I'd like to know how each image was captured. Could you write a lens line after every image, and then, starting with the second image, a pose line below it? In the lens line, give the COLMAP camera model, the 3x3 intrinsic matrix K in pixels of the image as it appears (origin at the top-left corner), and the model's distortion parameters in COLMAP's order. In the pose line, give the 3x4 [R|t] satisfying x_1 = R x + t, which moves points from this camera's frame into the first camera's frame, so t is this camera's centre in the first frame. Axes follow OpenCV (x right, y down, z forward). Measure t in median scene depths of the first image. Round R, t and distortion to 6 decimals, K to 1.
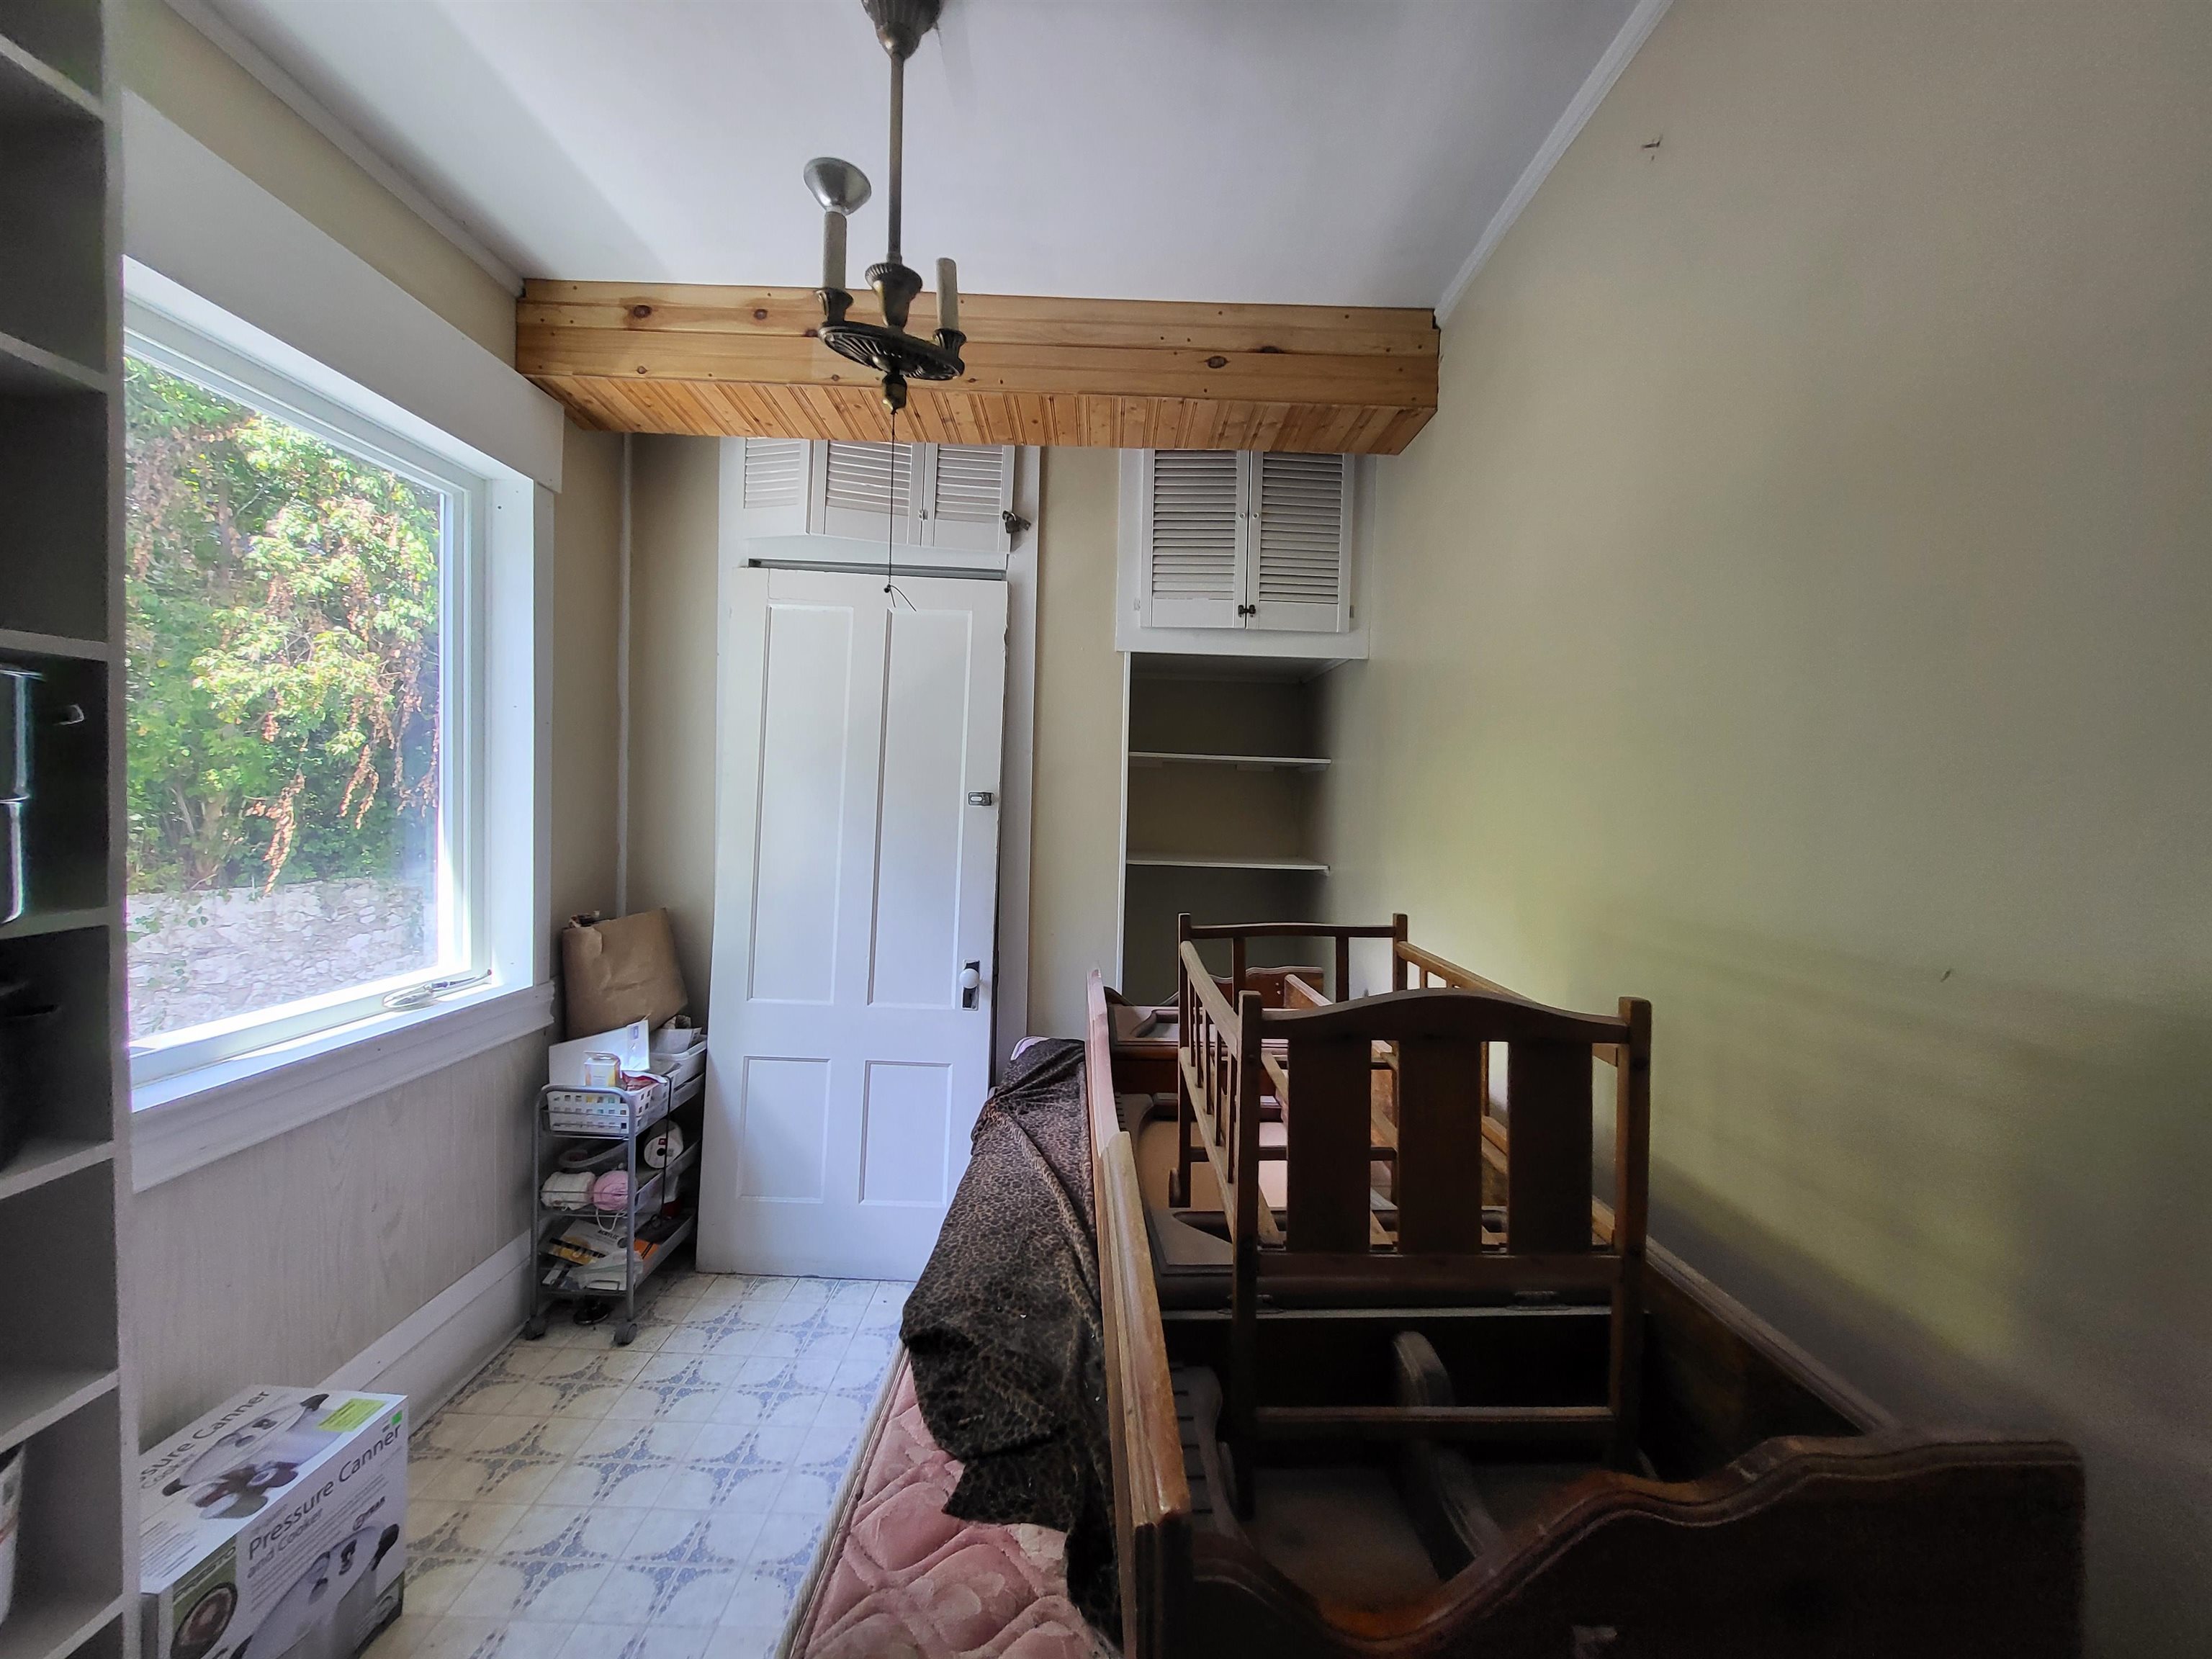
lens RADIAL K [[874.2, 0, 1104.0], [0, 874.2, 822.8], [0, 0, 1]] dist [-0.000479, -0.000087]
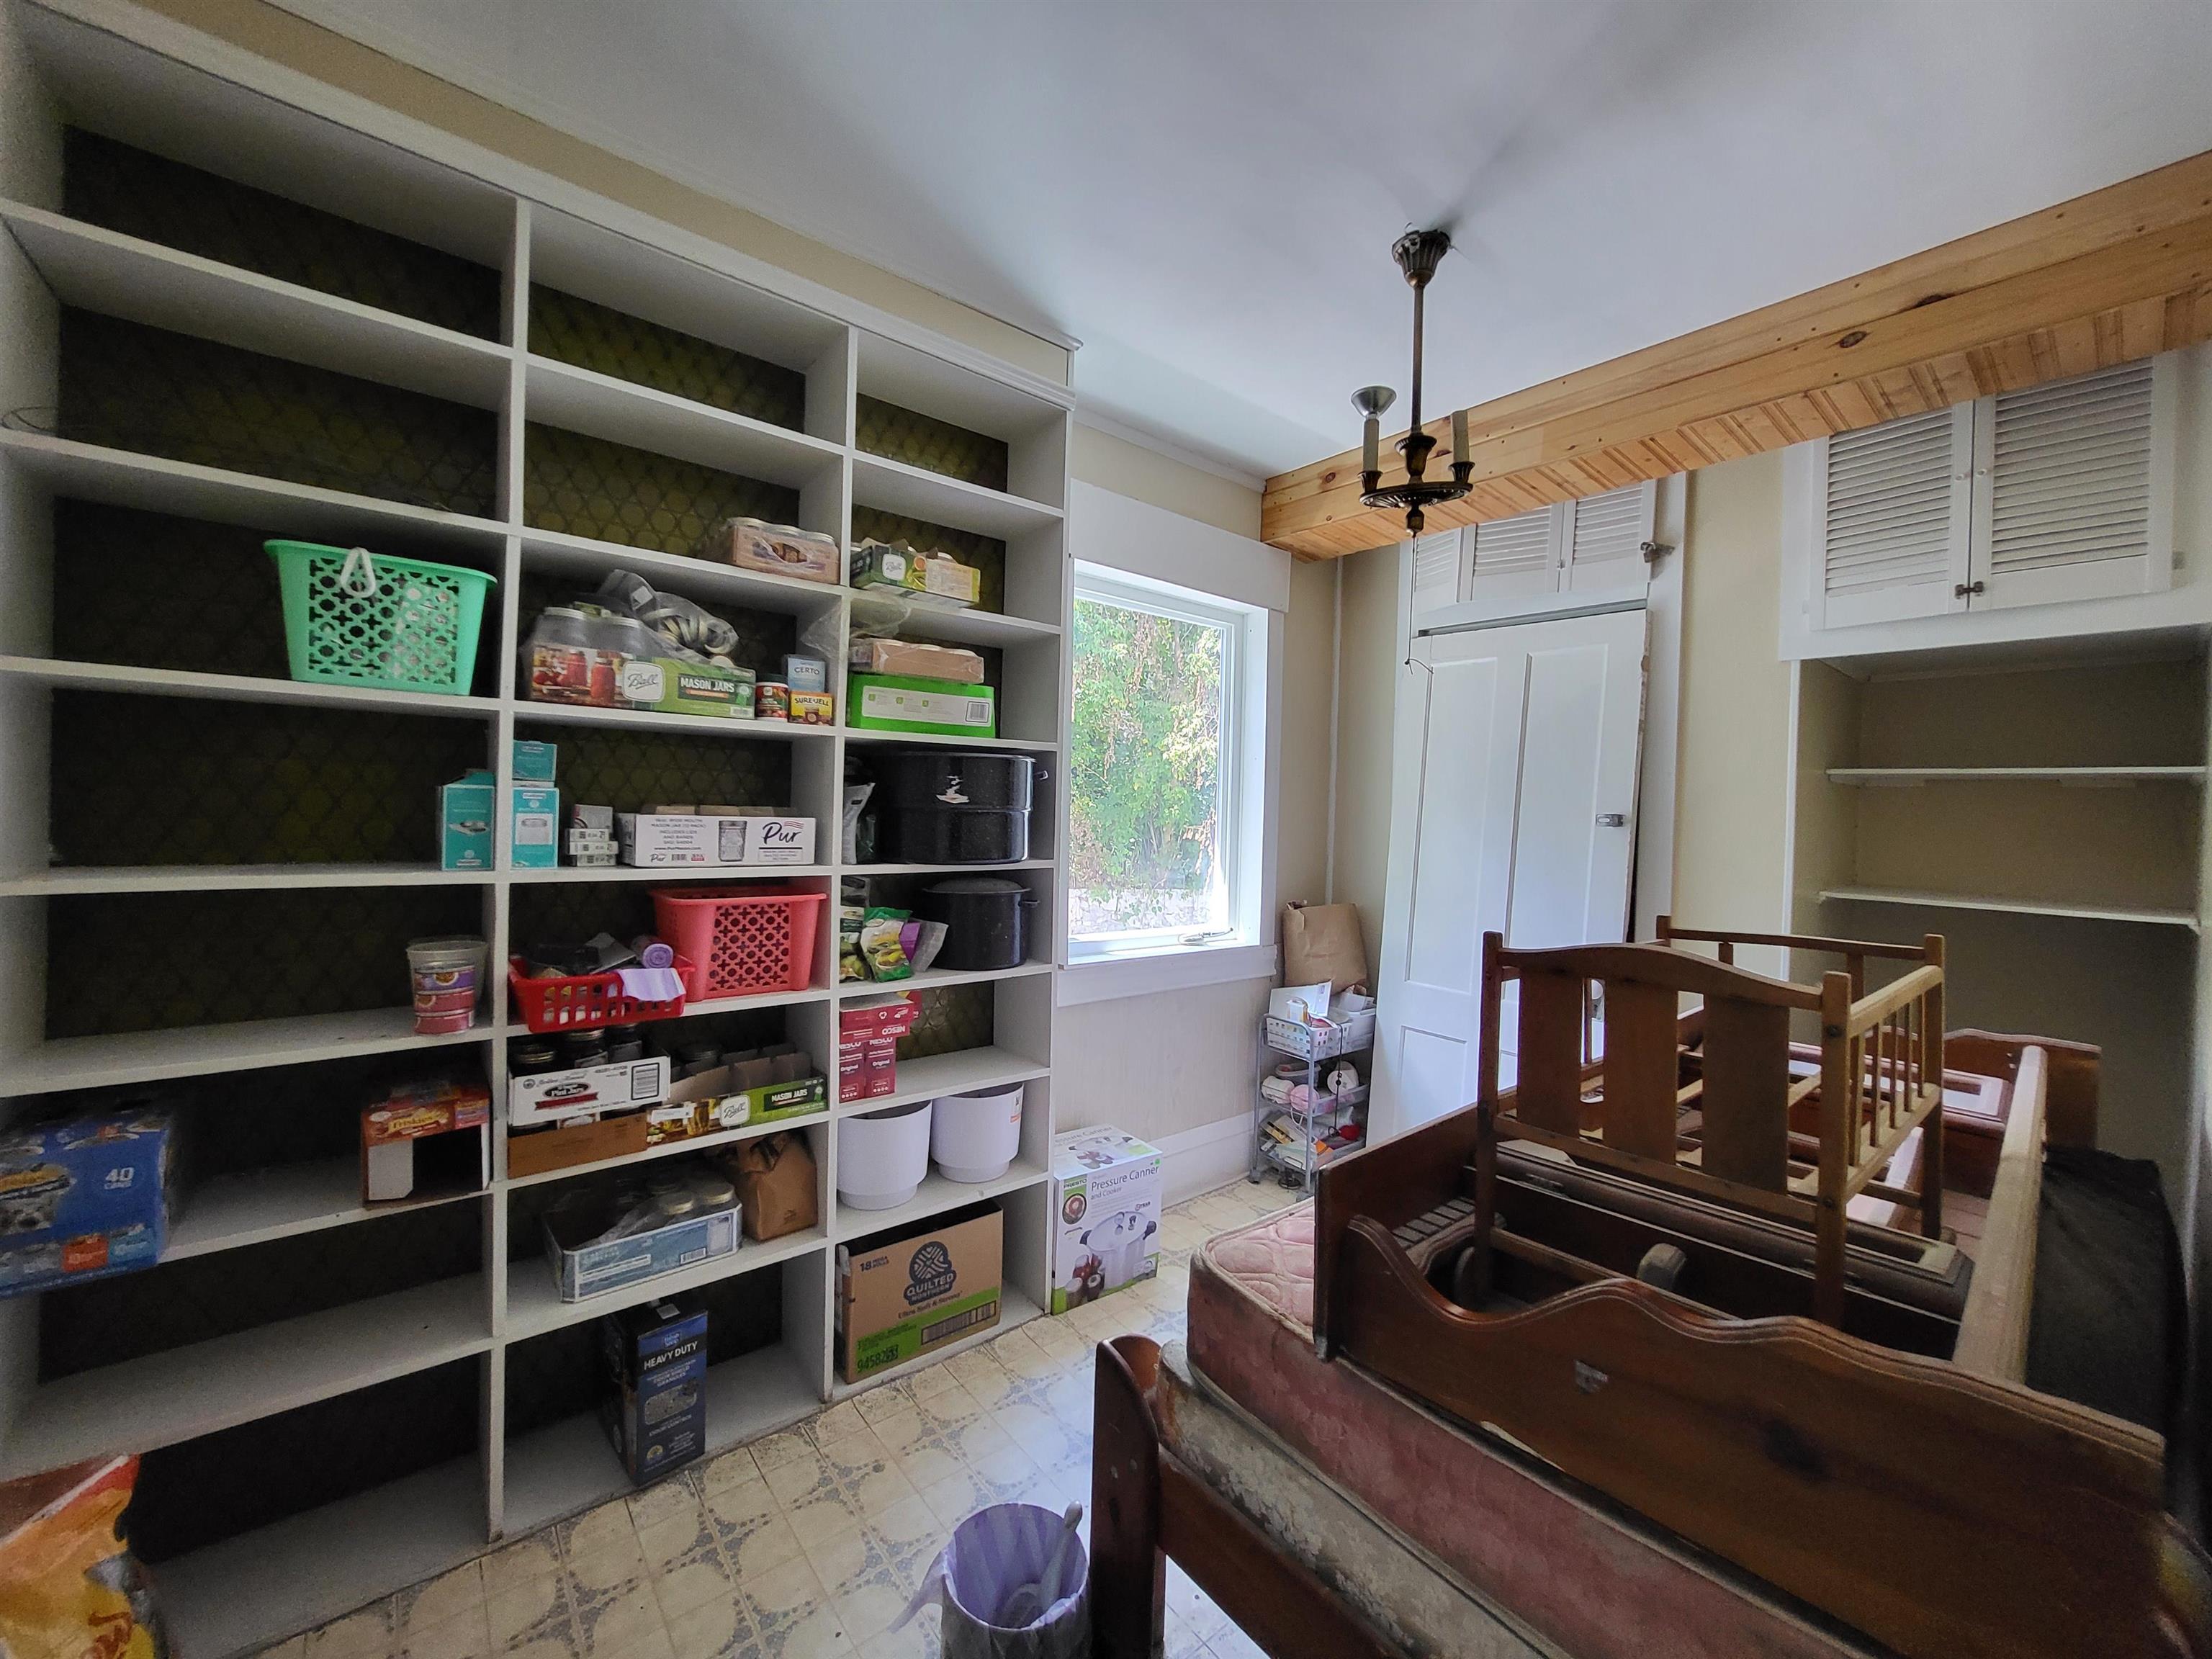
lens RADIAL K [[874.2, 0, 1100.1], [0, 874.2, 828.2], [0, 0, 1]] dist [-0.000479, -0.000087]
pose [[0.629024, 0.004237, -0.777374, 0.328100], [-0.033045, 0.999227, -0.021293, 0.027764], [0.776683, 0.039083, 0.628678, -0.156586]]
